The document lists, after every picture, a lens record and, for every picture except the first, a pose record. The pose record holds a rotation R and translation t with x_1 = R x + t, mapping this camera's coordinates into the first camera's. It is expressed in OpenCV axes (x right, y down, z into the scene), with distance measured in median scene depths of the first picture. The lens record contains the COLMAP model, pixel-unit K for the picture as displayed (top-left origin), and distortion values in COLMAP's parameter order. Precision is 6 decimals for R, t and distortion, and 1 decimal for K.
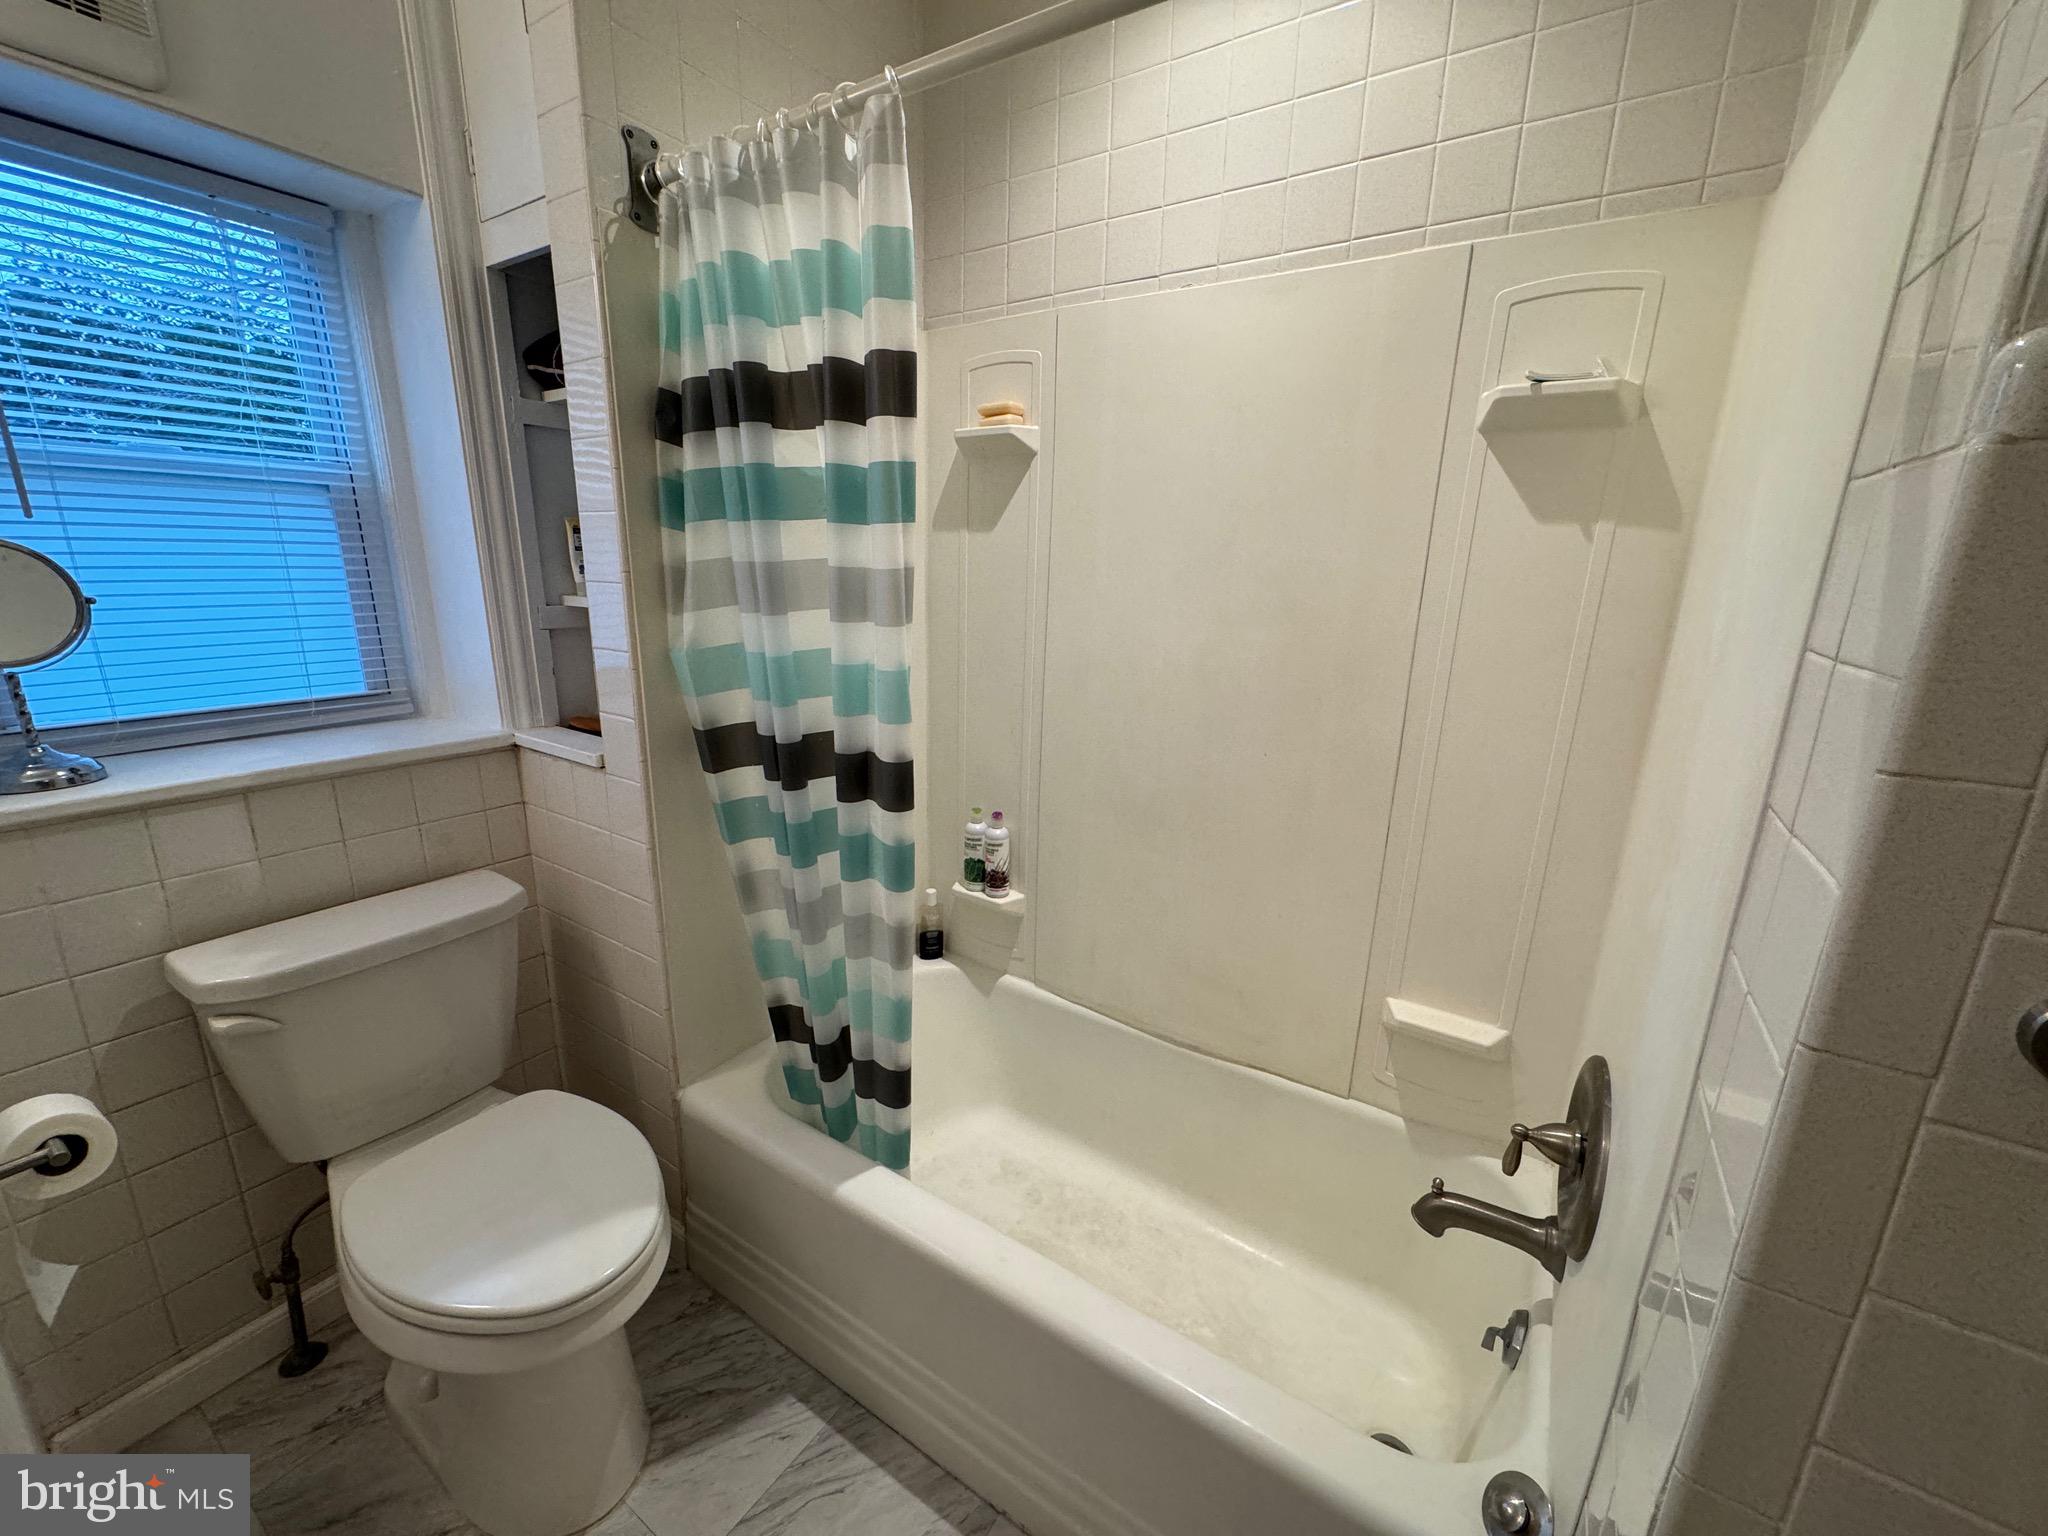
lens RADIAL K [[809.9, 0, 1022.4], [0, 809.9, 765.2], [0, 0, 1]] dist [-0.003208, 0.001331]
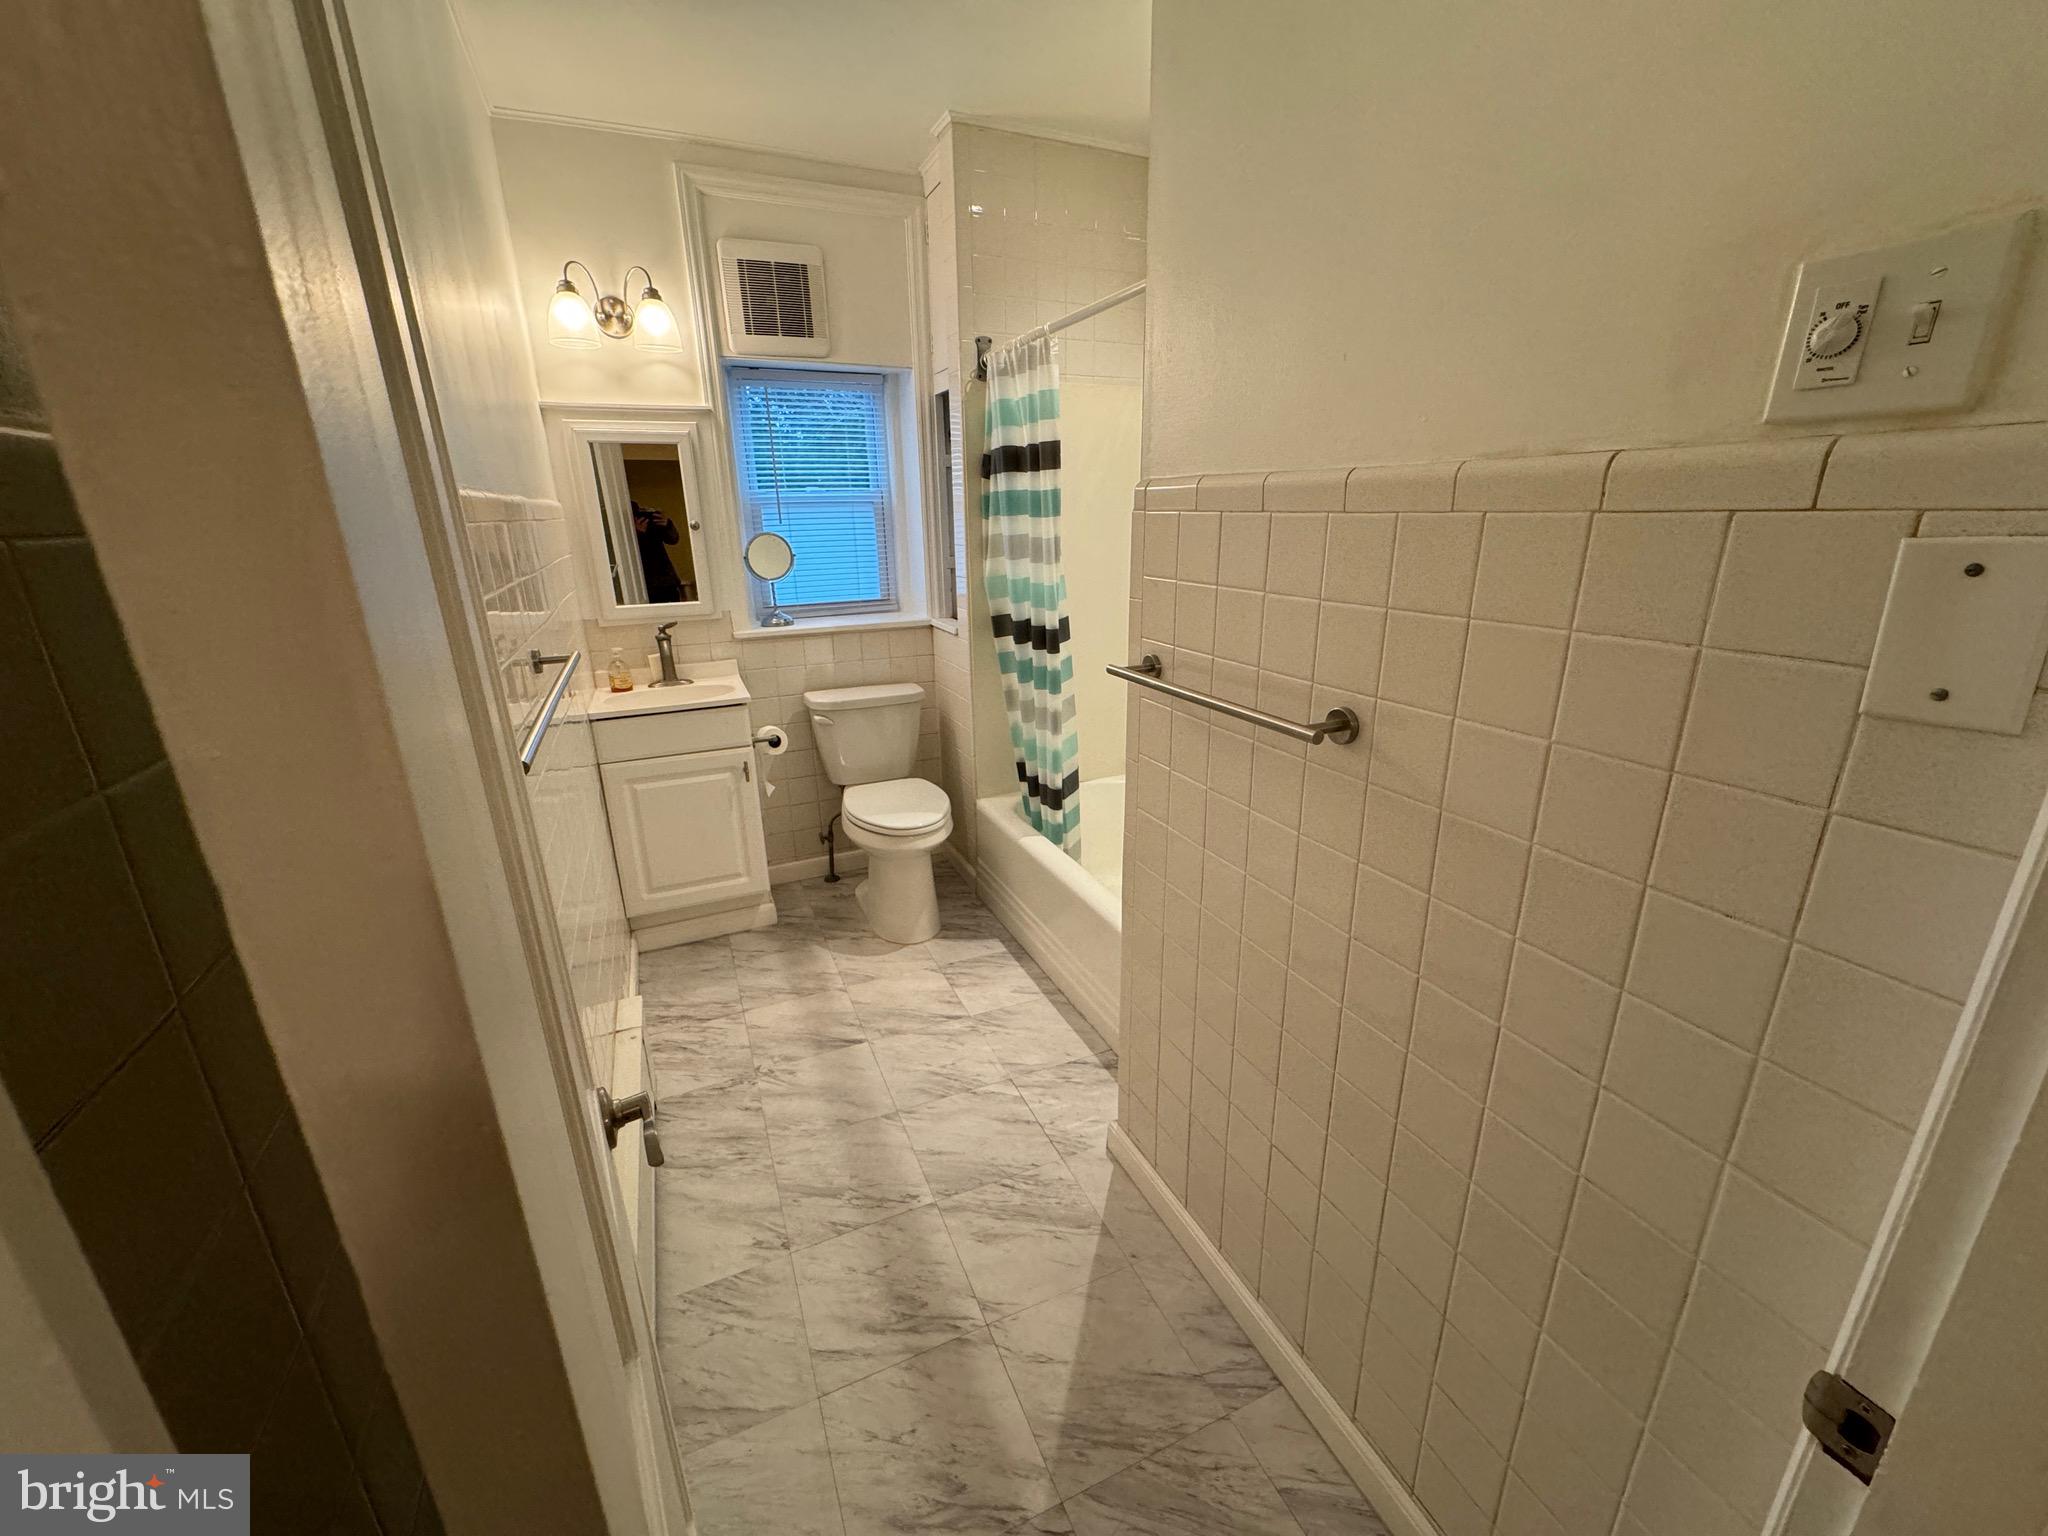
lens RADIAL K [[809.9, 0, 1024.5], [0, 809.9, 765.9], [0, 0, 1]] dist [-0.003208, 0.001331]
pose [[0.840967, 0.129771, -0.525295, 0.847093], [-0.098966, 0.991327, 0.086462, 0.155275], [0.531959, -0.020725, 0.846516, -0.755028]]
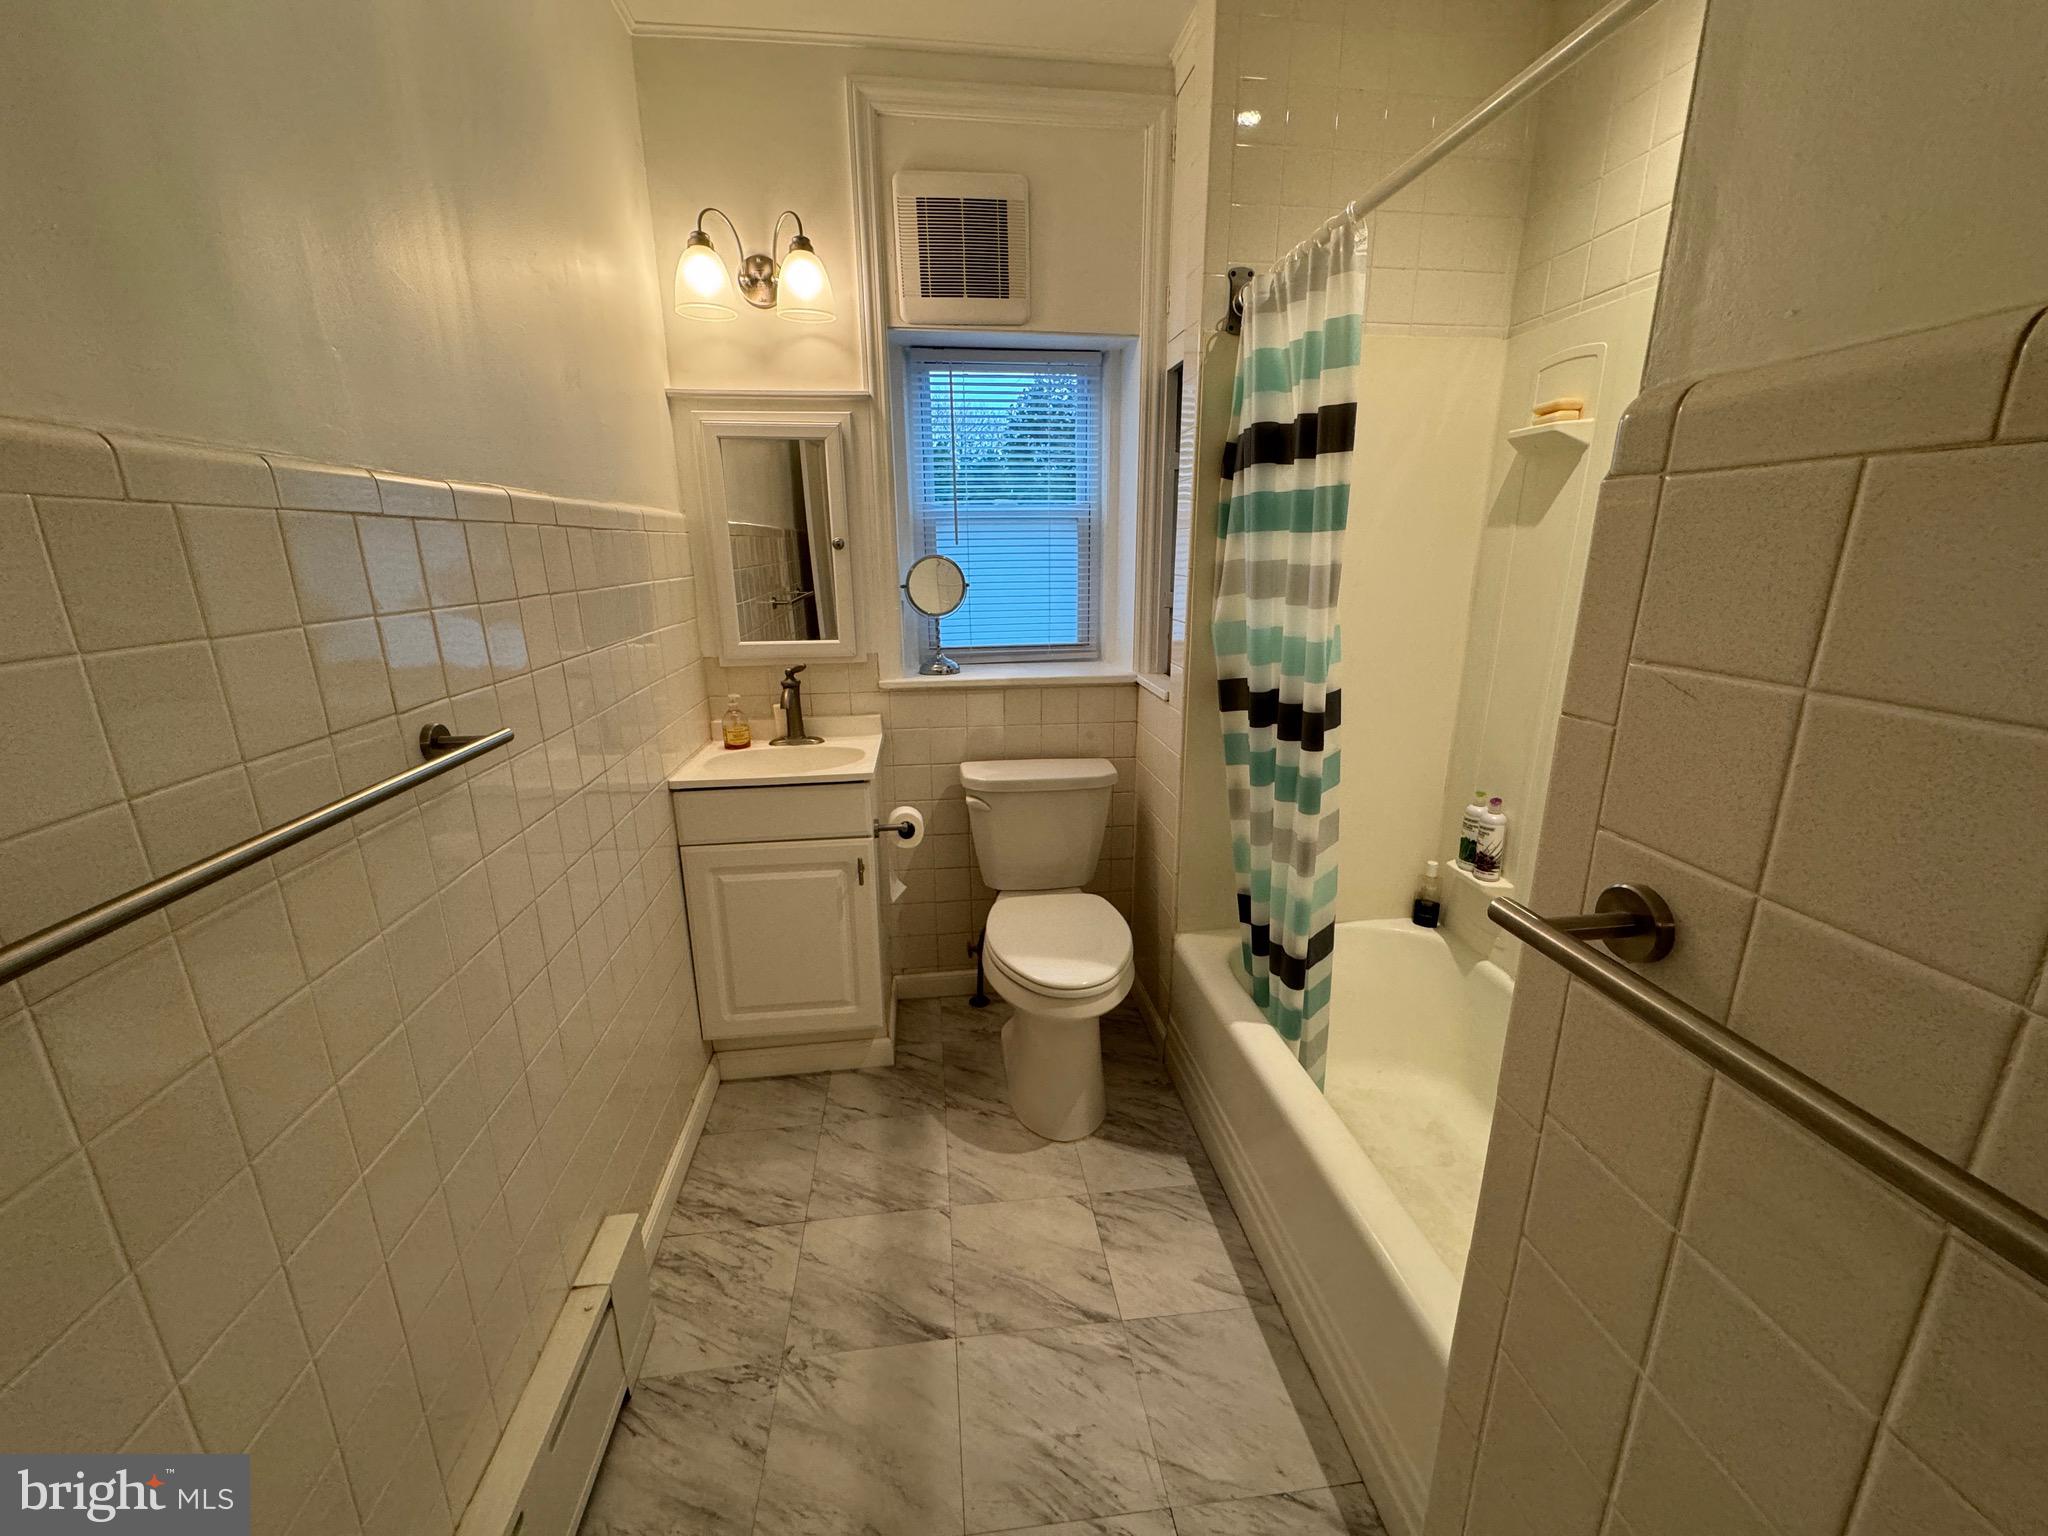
lens RADIAL K [[809.9, 0, 1026.1], [0, 809.9, 765.1], [0, 0, 1]] dist [-0.003208, 0.001331]
pose [[0.648961, 0.173158, -0.740855, 0.474819], [-0.165693, 0.982550, 0.084508, 0.040341], [0.742560, 0.067912, 0.666327, -0.192046]]
